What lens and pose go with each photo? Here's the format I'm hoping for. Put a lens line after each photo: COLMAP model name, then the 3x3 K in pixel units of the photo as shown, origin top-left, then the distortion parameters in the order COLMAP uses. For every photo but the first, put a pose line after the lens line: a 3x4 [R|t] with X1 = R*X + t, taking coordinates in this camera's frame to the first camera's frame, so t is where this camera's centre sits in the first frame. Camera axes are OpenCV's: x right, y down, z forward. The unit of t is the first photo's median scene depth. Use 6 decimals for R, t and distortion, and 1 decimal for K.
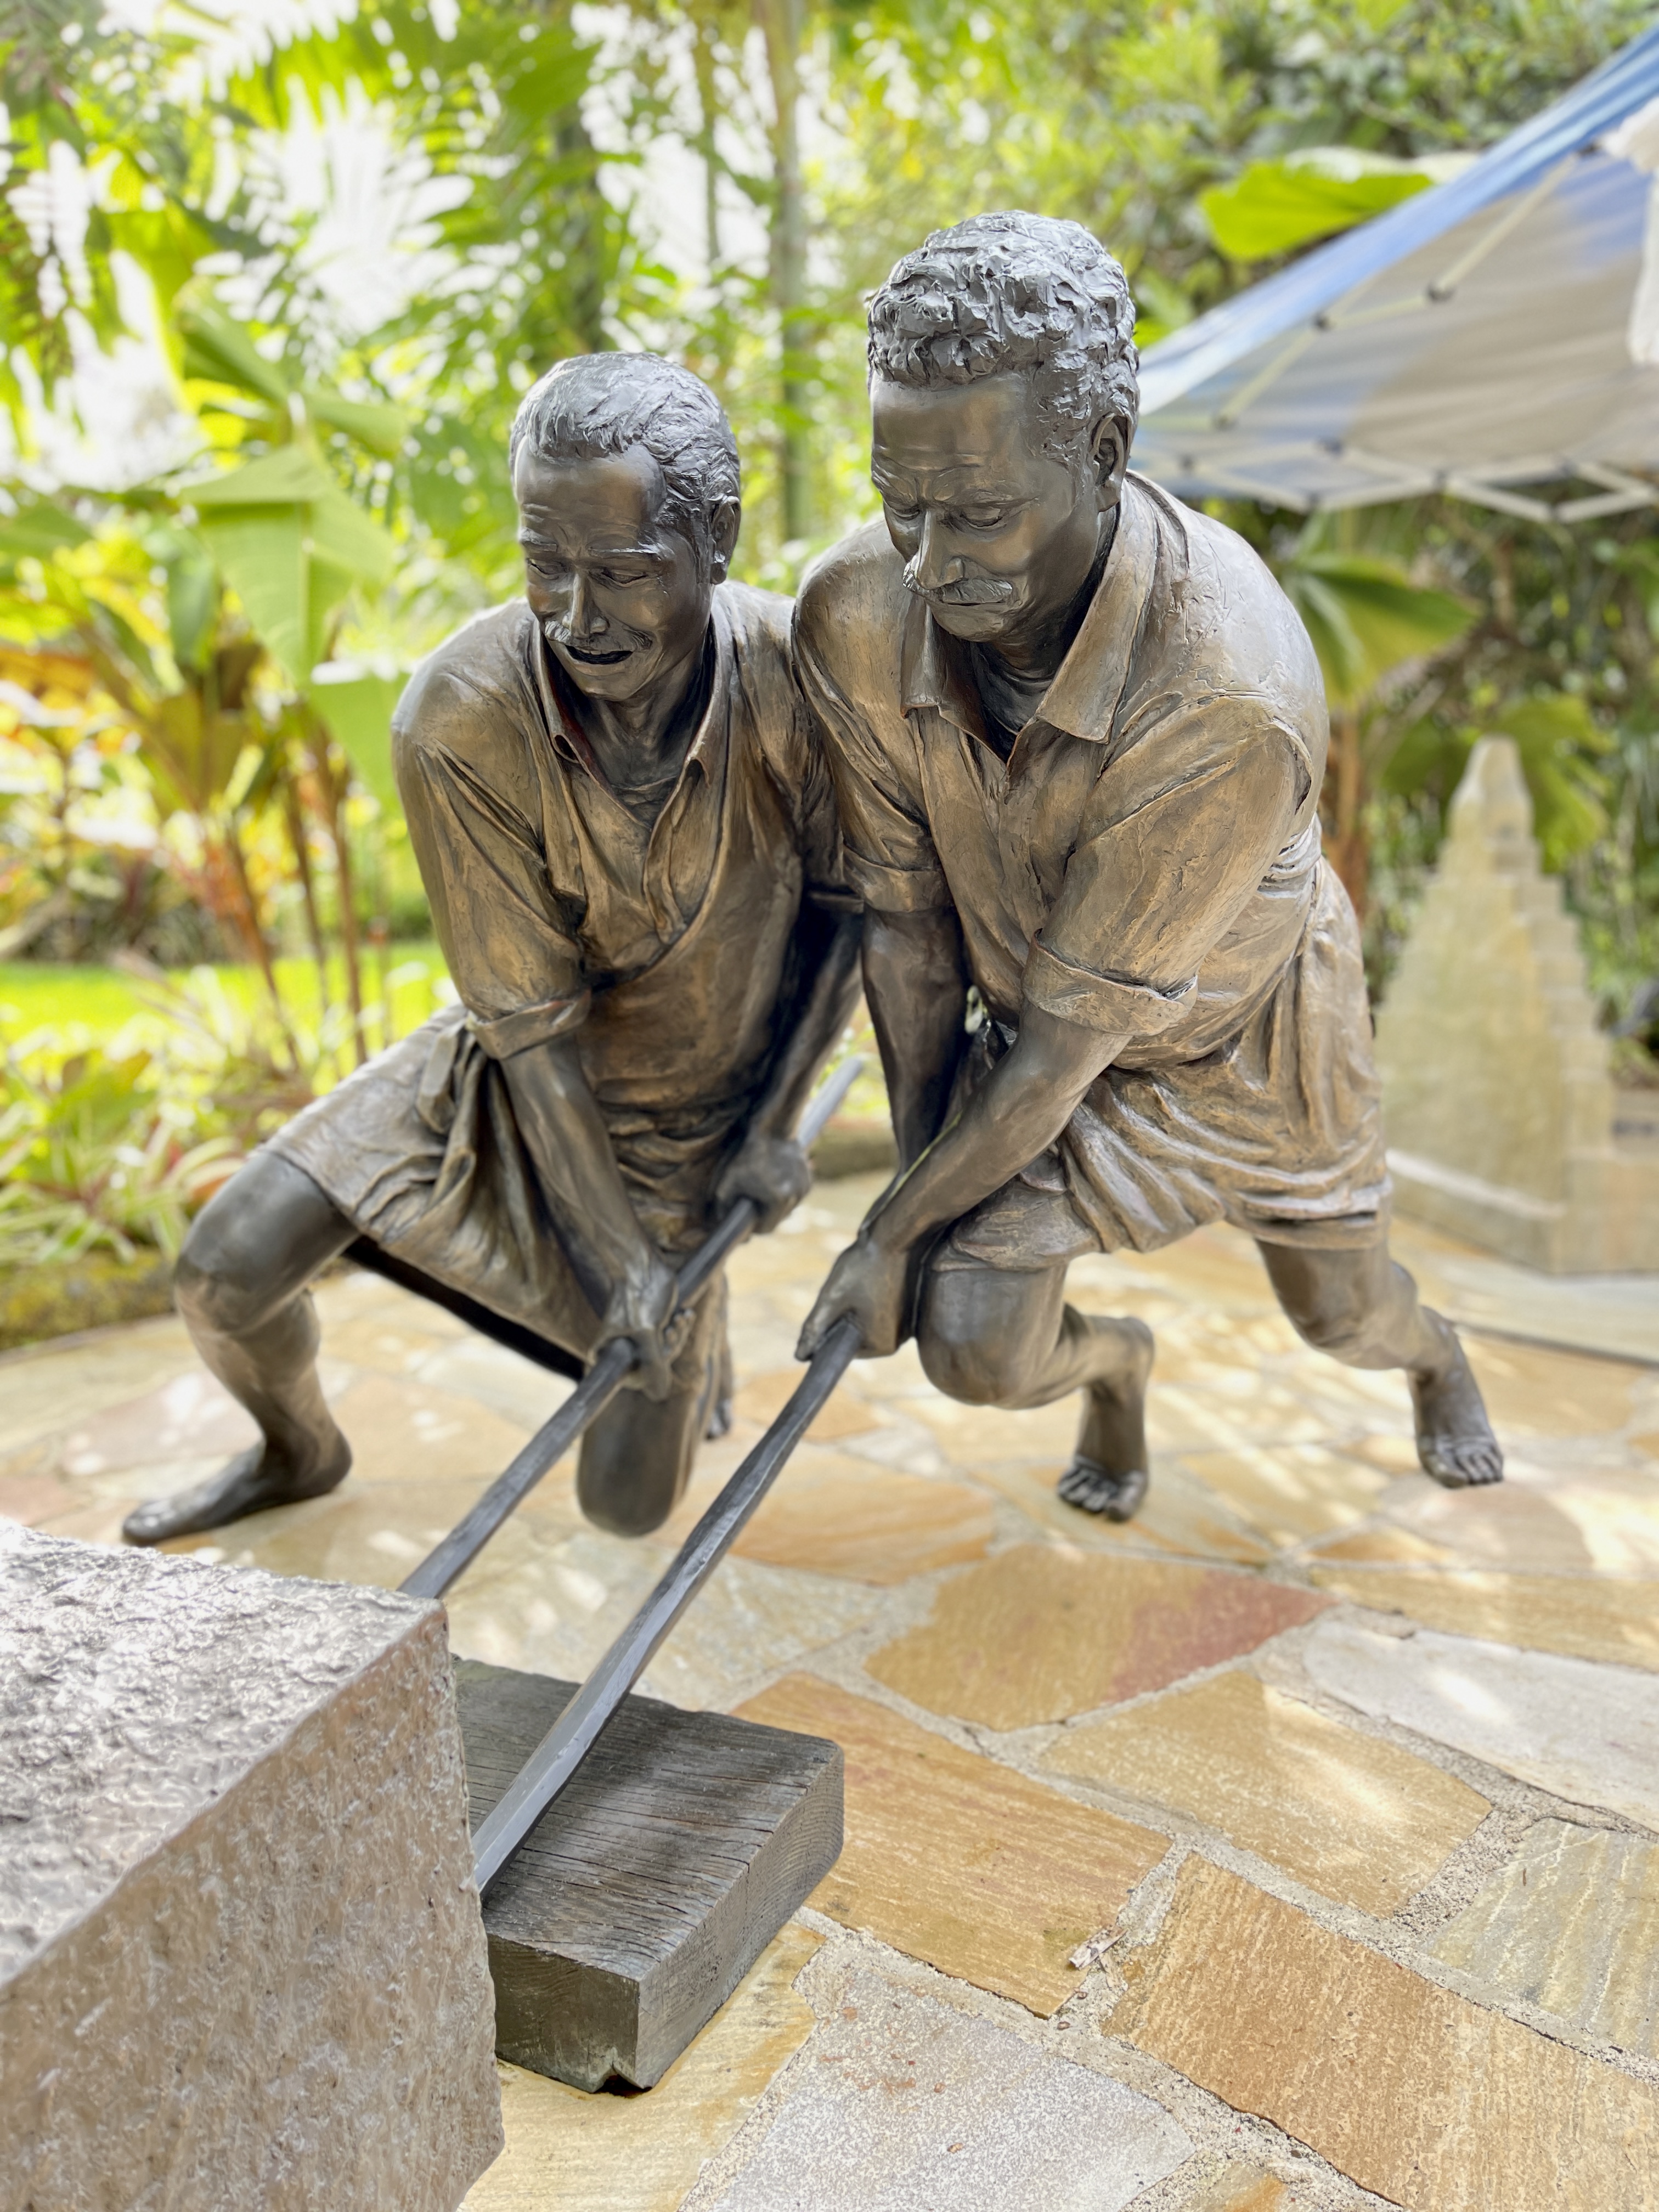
lens RADIAL K [[1551.7, 0, 828.6], [0, 1551.7, 1169.7], [0, 0, 1]] dist [0.069954, -0.086922]
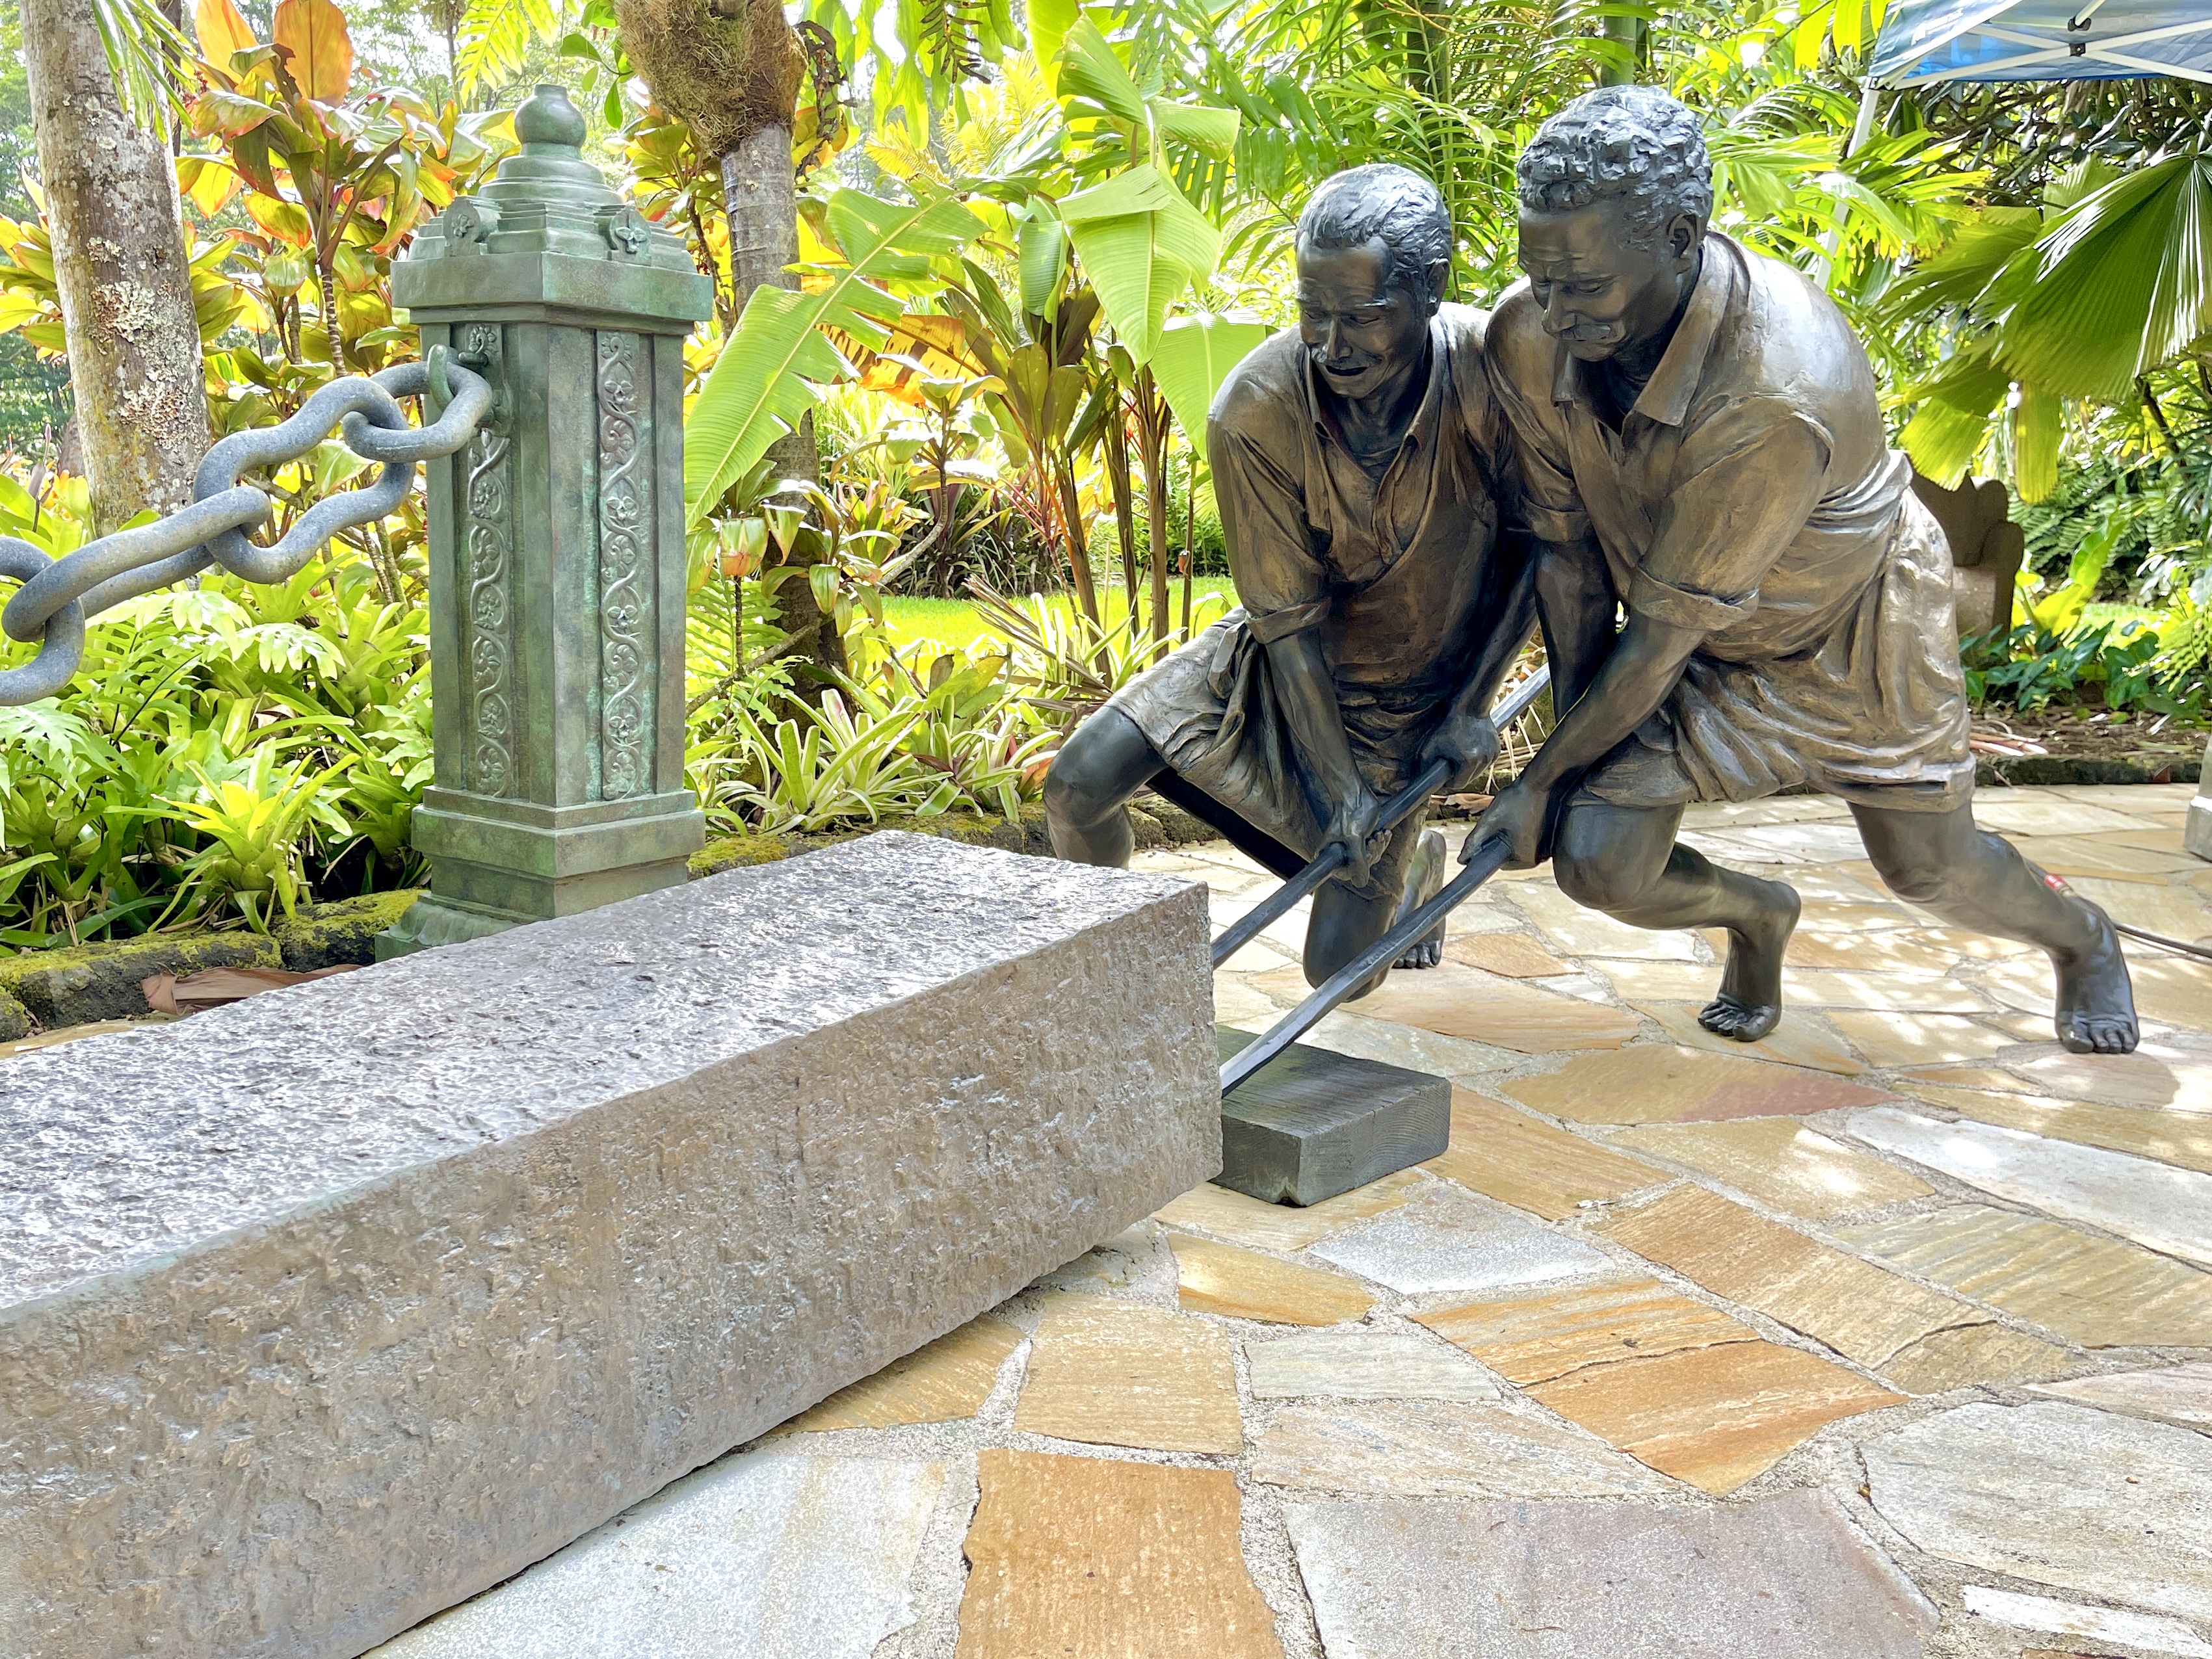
lens RADIAL K [[1551.5, 0, 1106.0], [0, 1551.5, 829.5], [0, 0, 1]] dist [0.069954, -0.086922]
pose [[0.947445, 0.063260, -0.313603, 0.114287], [-0.056714, 0.997941, 0.029963, 0.067079], [0.314853, -0.010603, 0.949081, -0.426054]]
